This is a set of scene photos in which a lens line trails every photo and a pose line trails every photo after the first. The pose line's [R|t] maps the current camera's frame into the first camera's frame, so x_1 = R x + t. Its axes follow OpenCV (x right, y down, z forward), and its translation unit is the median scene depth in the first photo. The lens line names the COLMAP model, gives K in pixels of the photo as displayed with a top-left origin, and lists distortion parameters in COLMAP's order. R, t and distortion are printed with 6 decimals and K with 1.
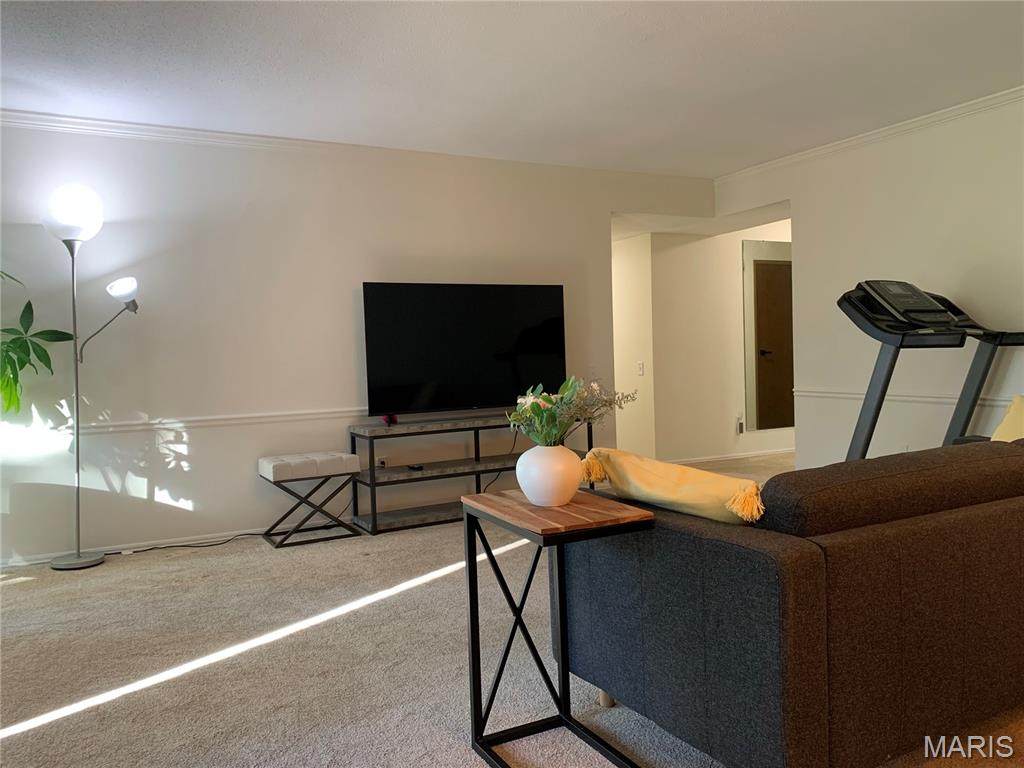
lens RADIAL K [[804.8, 0, 512.0], [0, 804.8, 384.0], [0, 0, 1]] dist [0.057934, -0.007070]
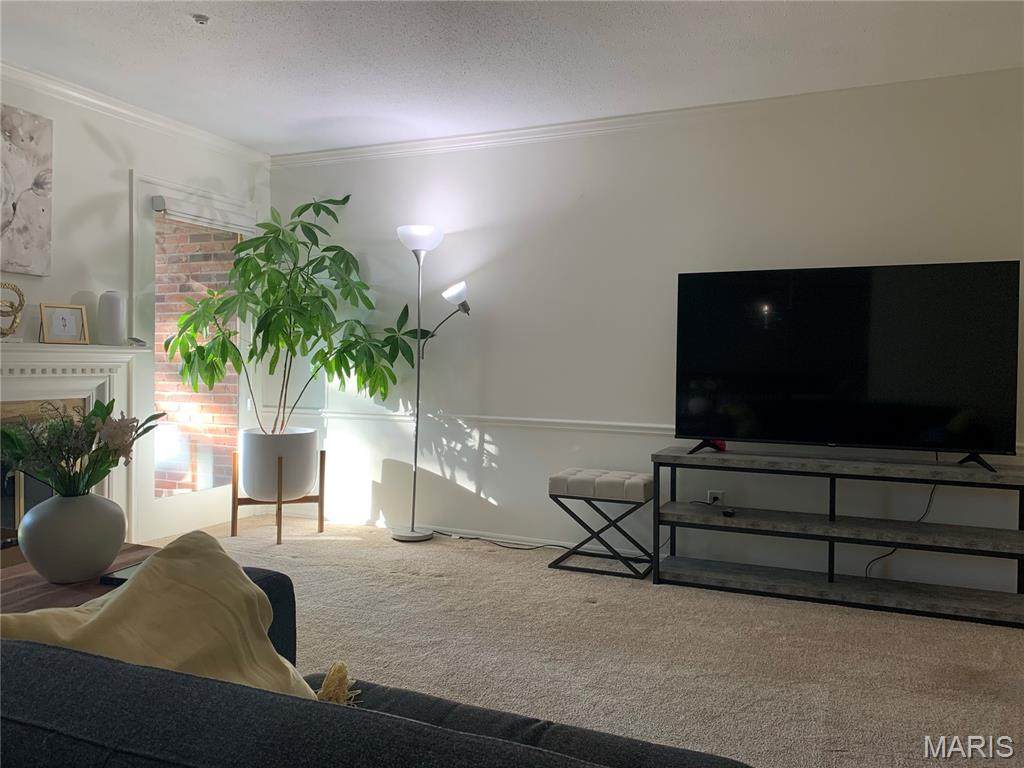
lens RADIAL K [[804.8, 0, 512.0], [0, 804.8, 384.0], [0, 0, 1]] dist [0.057934, -0.007070]
pose [[0.599900, 0.061901, -0.797676, 0.402460], [-0.063187, 0.997554, 0.029892, -0.030268], [0.797576, 0.032470, 0.602344, 0.408310]]
